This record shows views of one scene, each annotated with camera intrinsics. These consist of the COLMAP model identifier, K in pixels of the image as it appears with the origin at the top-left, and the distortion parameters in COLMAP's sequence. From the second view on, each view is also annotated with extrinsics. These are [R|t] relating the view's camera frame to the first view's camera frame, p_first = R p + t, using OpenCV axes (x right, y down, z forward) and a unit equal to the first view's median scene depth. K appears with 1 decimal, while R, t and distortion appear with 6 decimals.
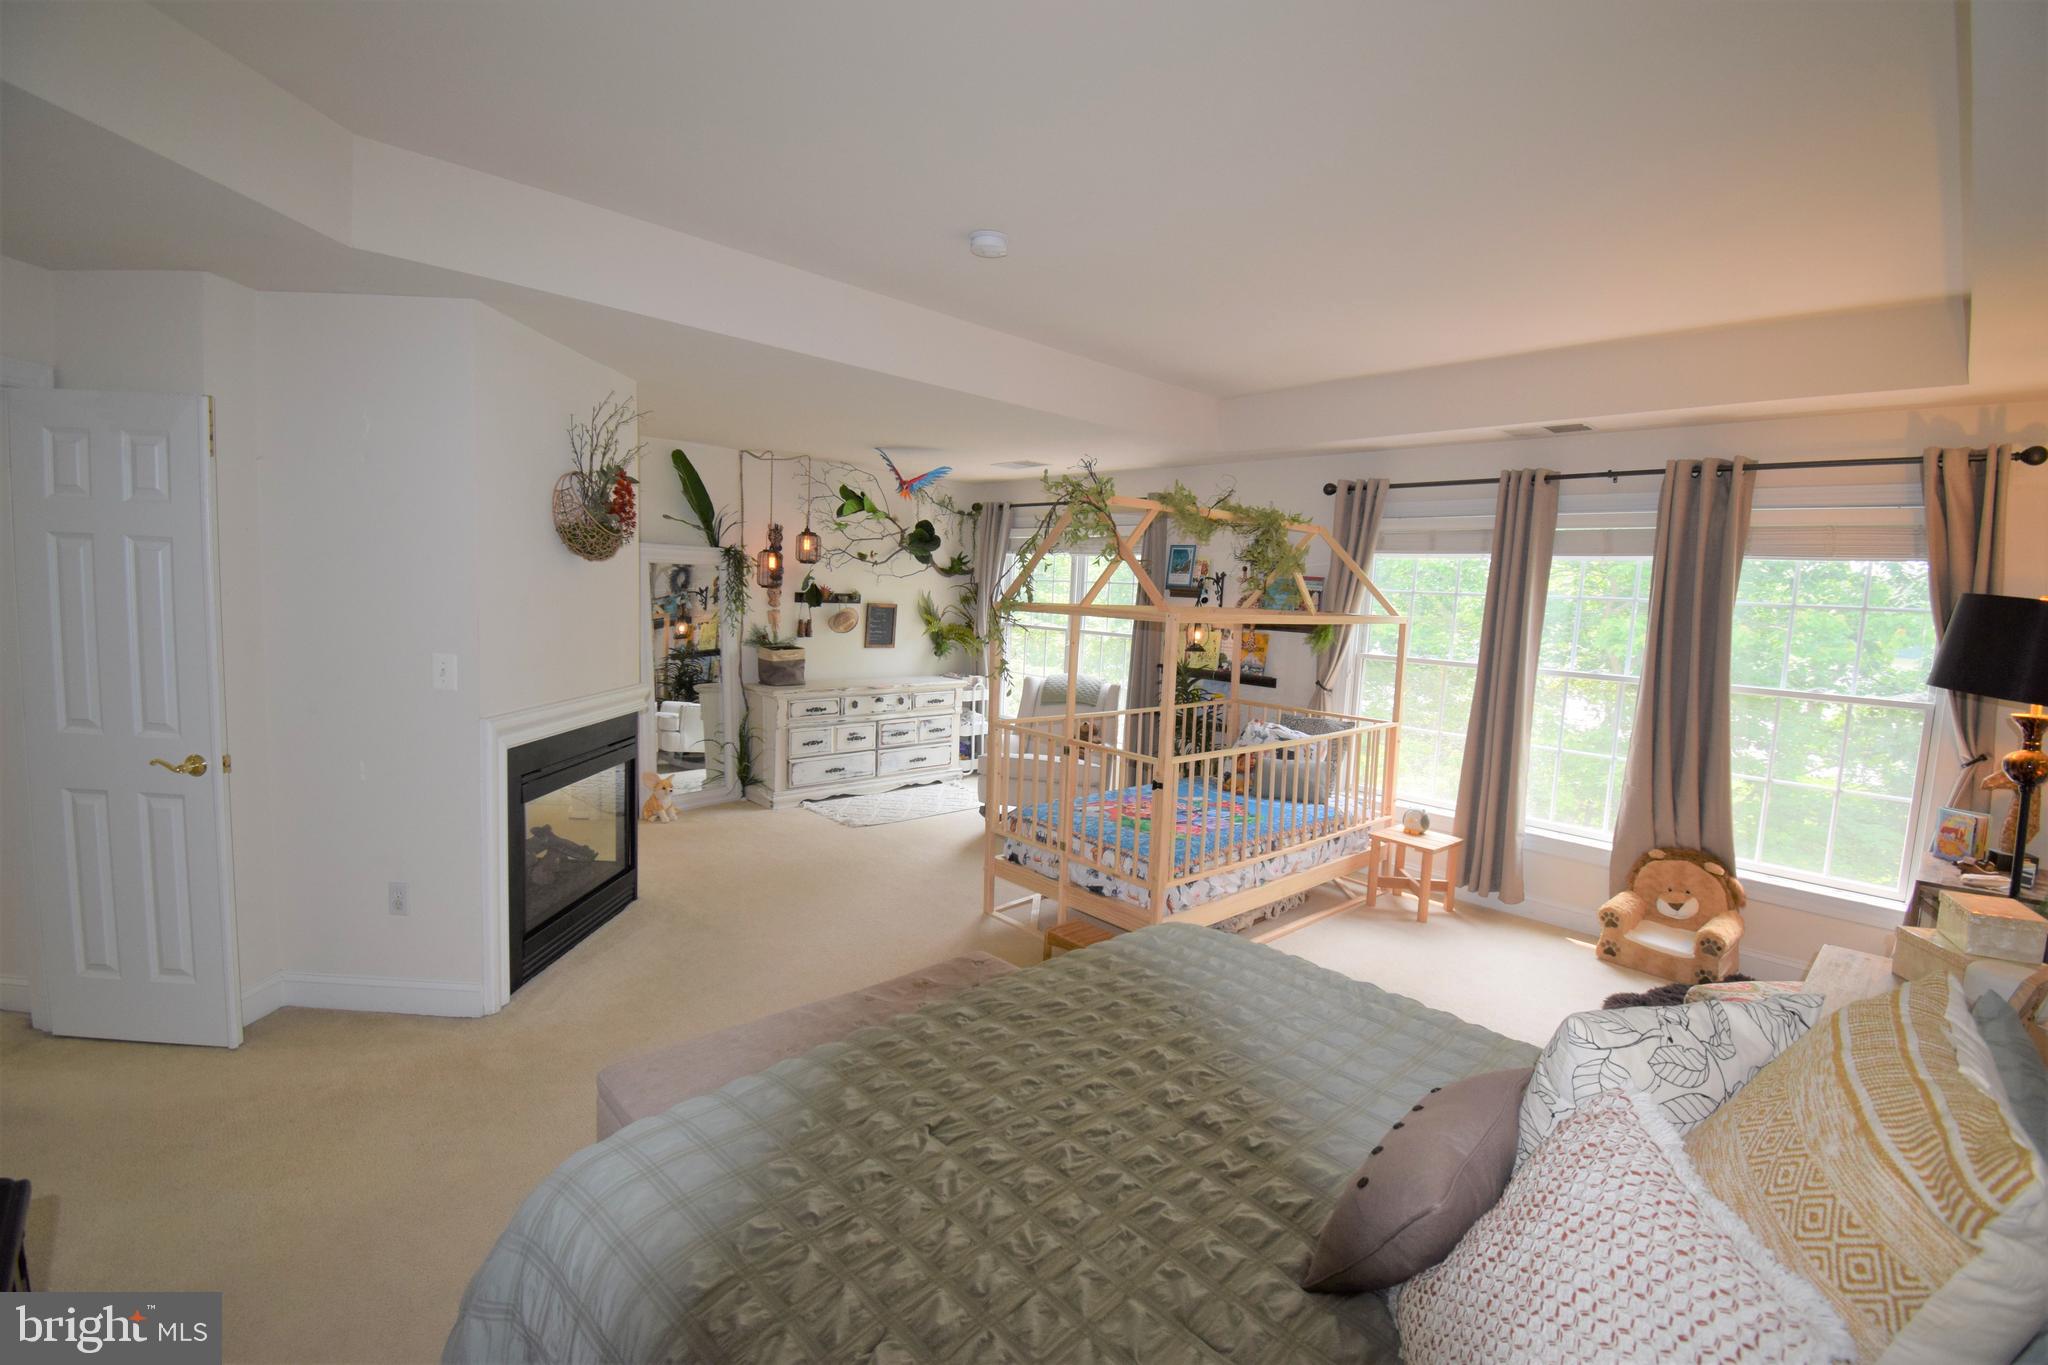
lens RADIAL K [[901.7, 0, 1028.0], [0, 901.7, 683.1], [0, 0, 1]] dist [0.003107, -0.016059]
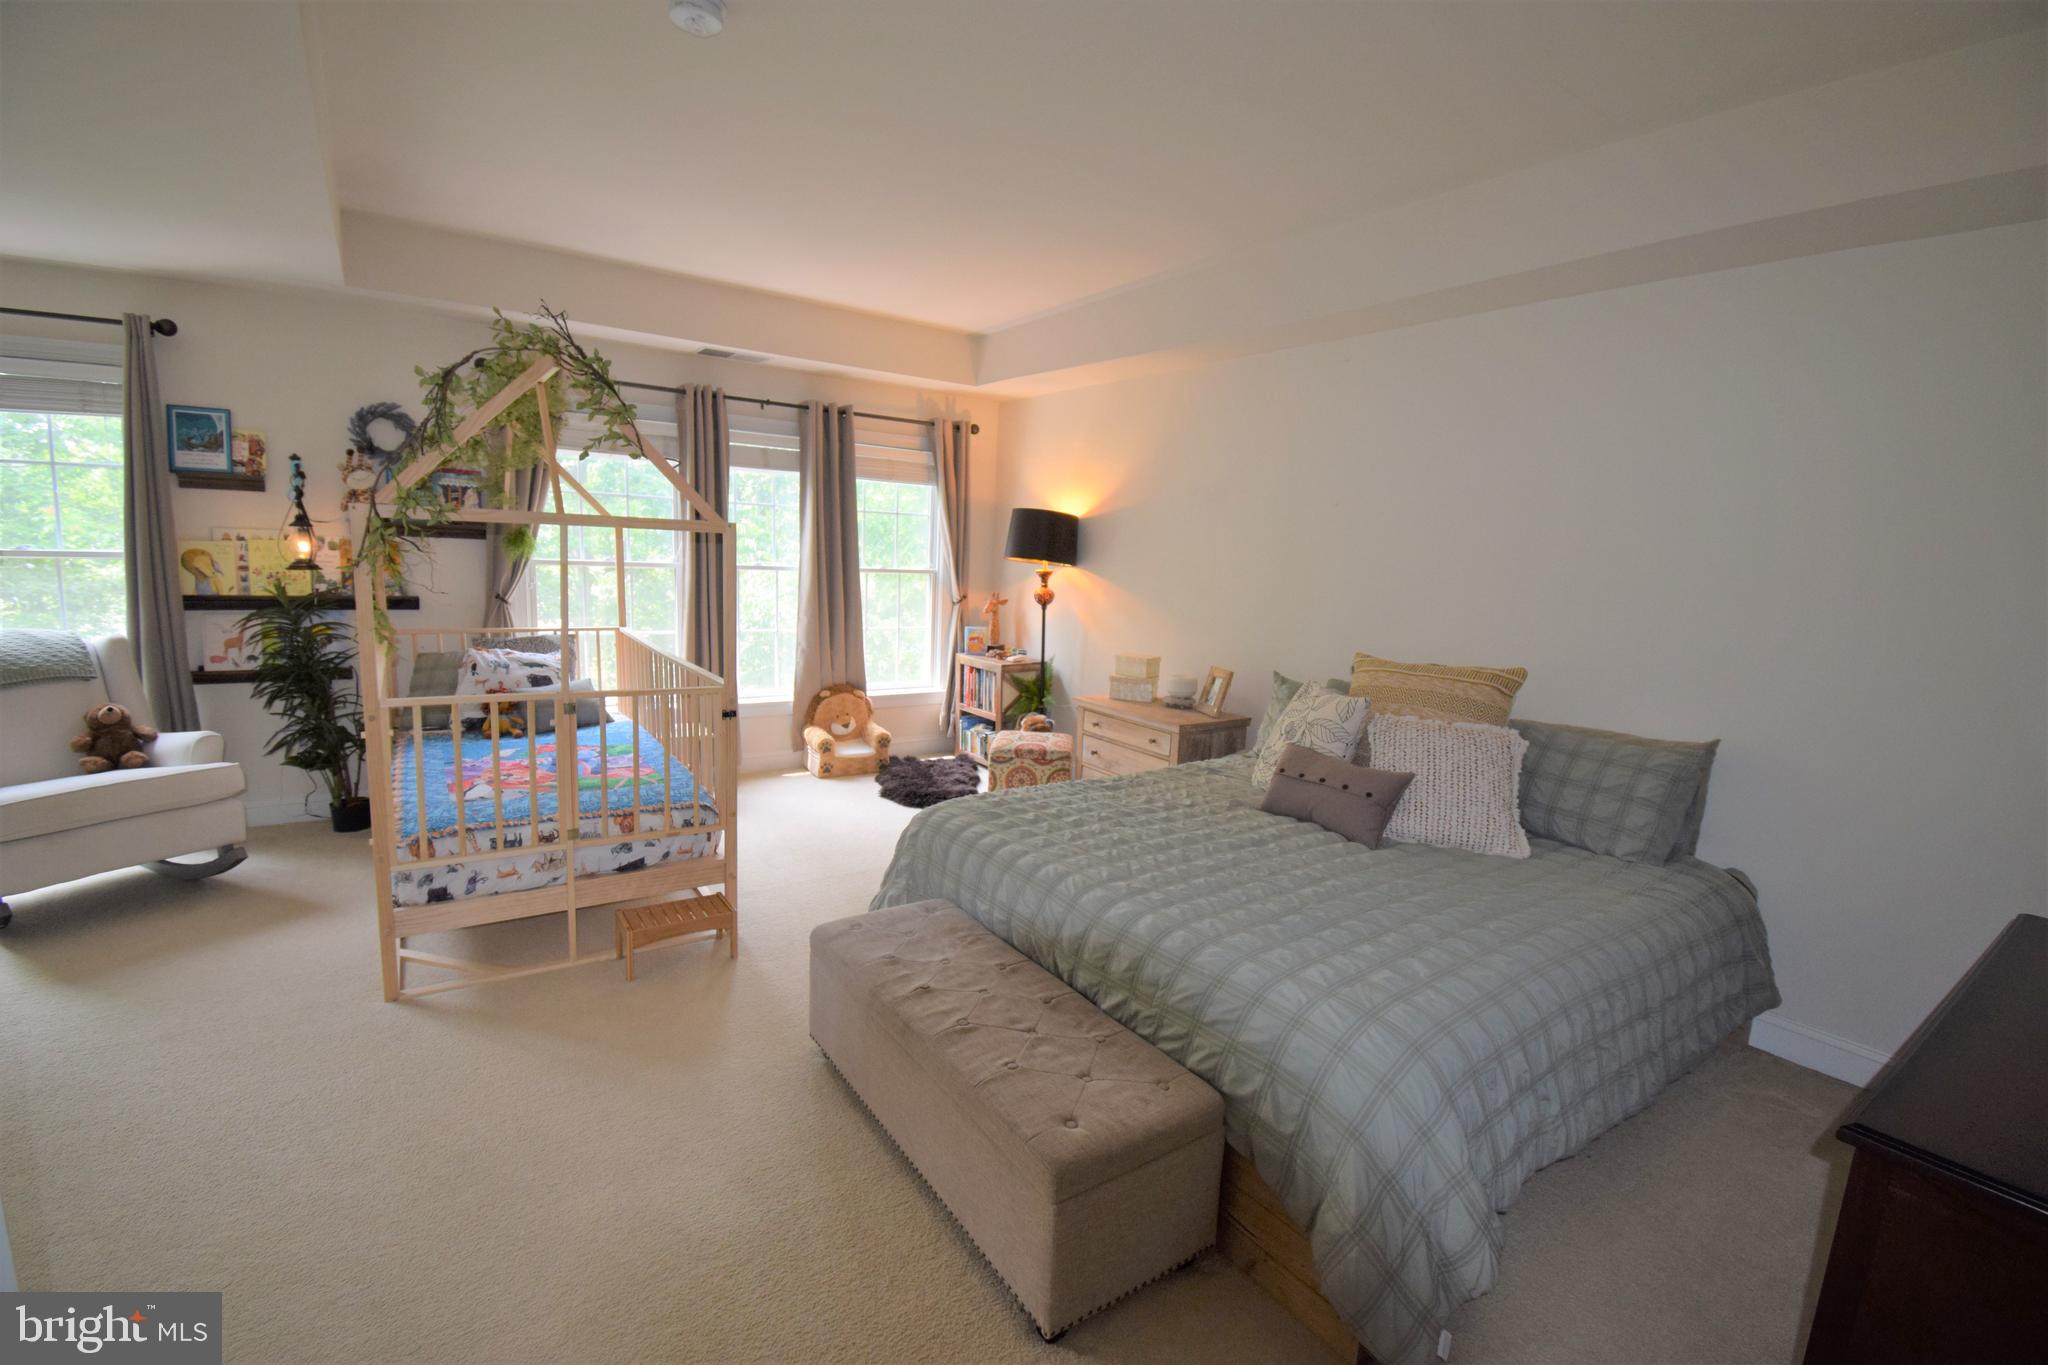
lens RADIAL K [[901.7, 0, 1030.9], [0, 901.7, 678.7], [0, 0, 1]] dist [0.003107, -0.016059]
pose [[0.139582, -0.181496, 0.973435, -0.576202], [0.063071, 0.982692, 0.174179, -0.051261], [-0.988200, 0.037084, 0.148613, 0.466019]]
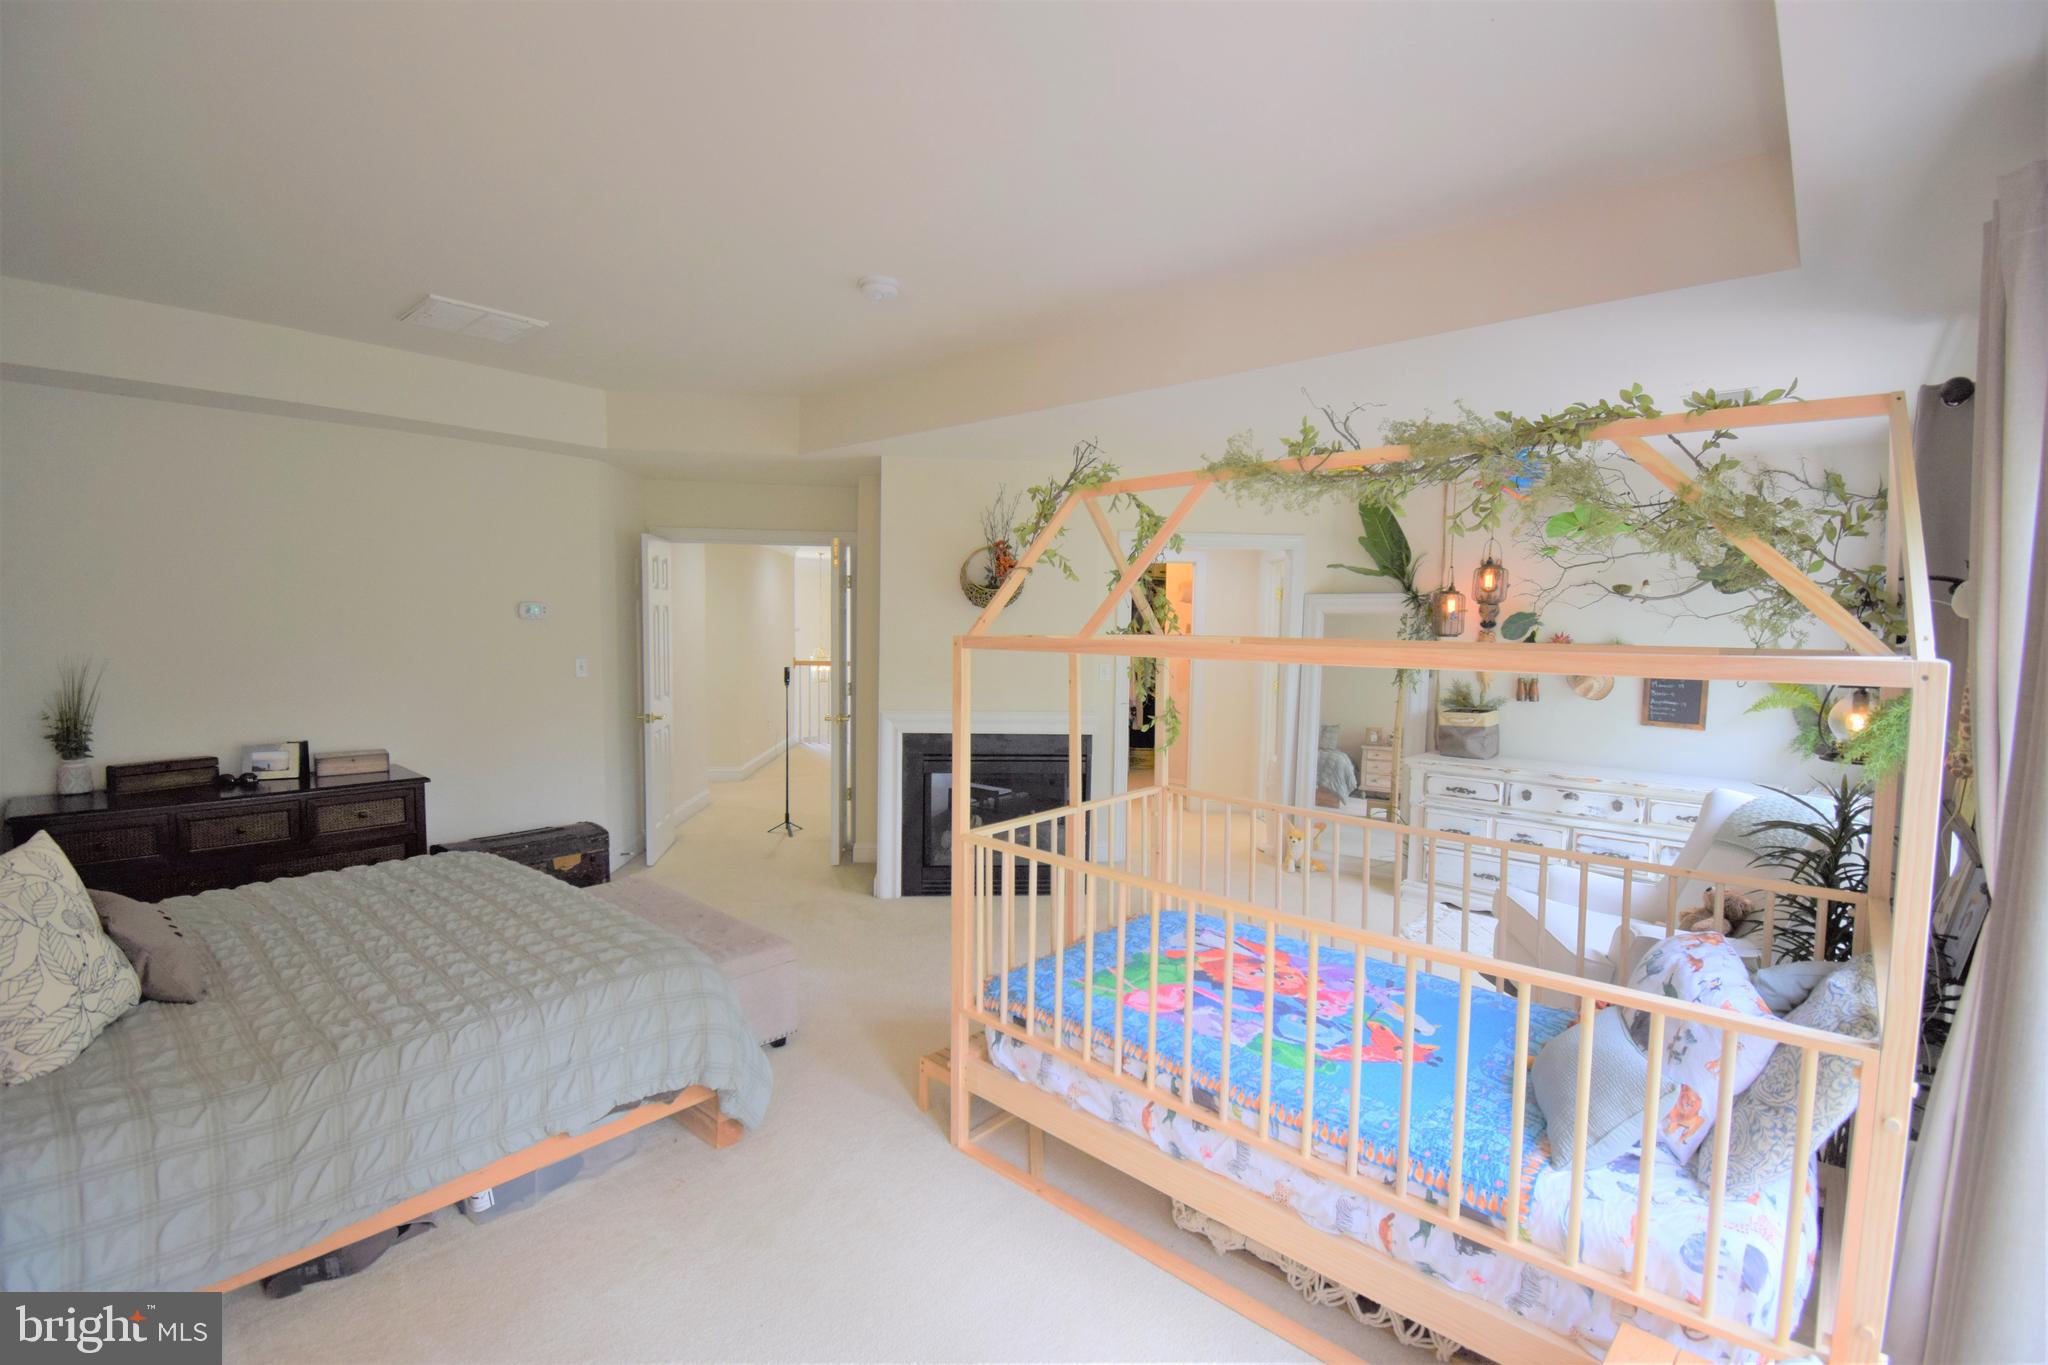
lens RADIAL K [[901.7, 0, 1021.2], [0, 901.7, 684.7], [0, 0, 1]] dist [0.003107, -0.016059]
pose [[0.075709, 0.033849, -0.996555, 0.916941], [-0.110985, 0.993500, 0.025313, -0.069791], [0.990934, 0.108687, 0.078974, 0.994167]]
